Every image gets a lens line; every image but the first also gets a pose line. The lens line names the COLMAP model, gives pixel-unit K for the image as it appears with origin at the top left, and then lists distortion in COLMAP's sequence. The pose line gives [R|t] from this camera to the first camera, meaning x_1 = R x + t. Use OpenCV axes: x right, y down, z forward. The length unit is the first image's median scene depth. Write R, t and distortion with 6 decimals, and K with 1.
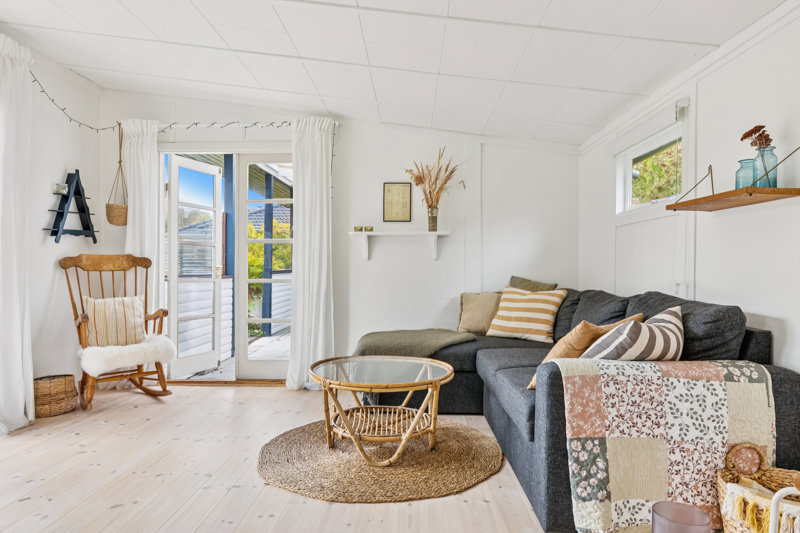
lens RADIAL K [[506.9, 0, 402.6], [0, 506.9, 267.2], [0, 0, 1]] dist [-0.000712, -0.001237]
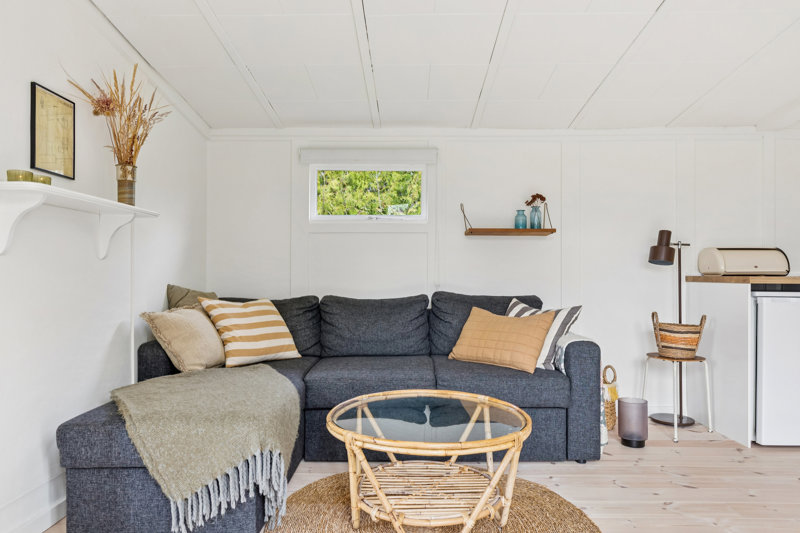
lens RADIAL K [[511.1, 0, 397.8], [0, 511.1, 267.5], [0, 0, 1]] dist [0.031138, -0.000291]
pose [[-0.006492, 0.019306, 0.999793, -0.736214], [-0.001305, 0.999813, -0.019315, 0.011193], [-0.999978, -0.001430, -0.006466, 1.001353]]
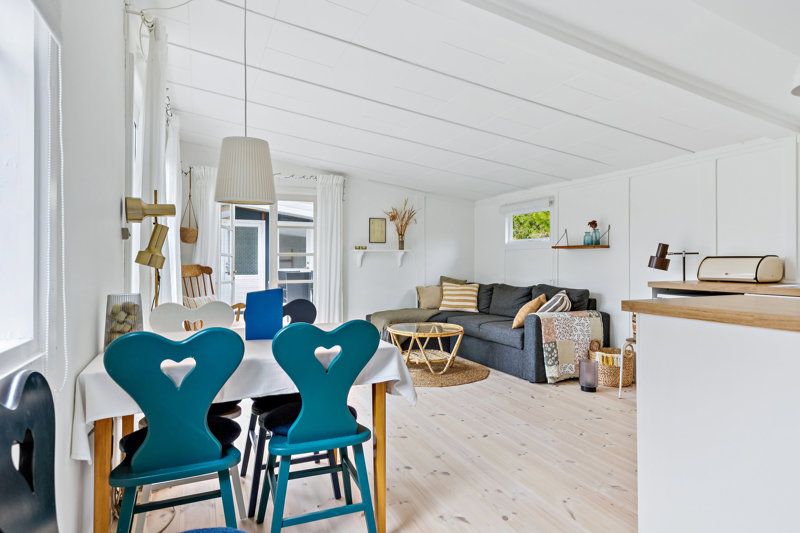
lens RADIAL K [[454.6, 0, 399.8], [0, 454.6, 261.1], [0, 0, 1]] dist [-0.002791, 0.000742]
pose [[0.910698, -0.002119, 0.413067, -0.791835], [0.002767, 0.999996, -0.000971, -0.045895], [-0.413063, 0.002028, 0.910700, -0.485716]]
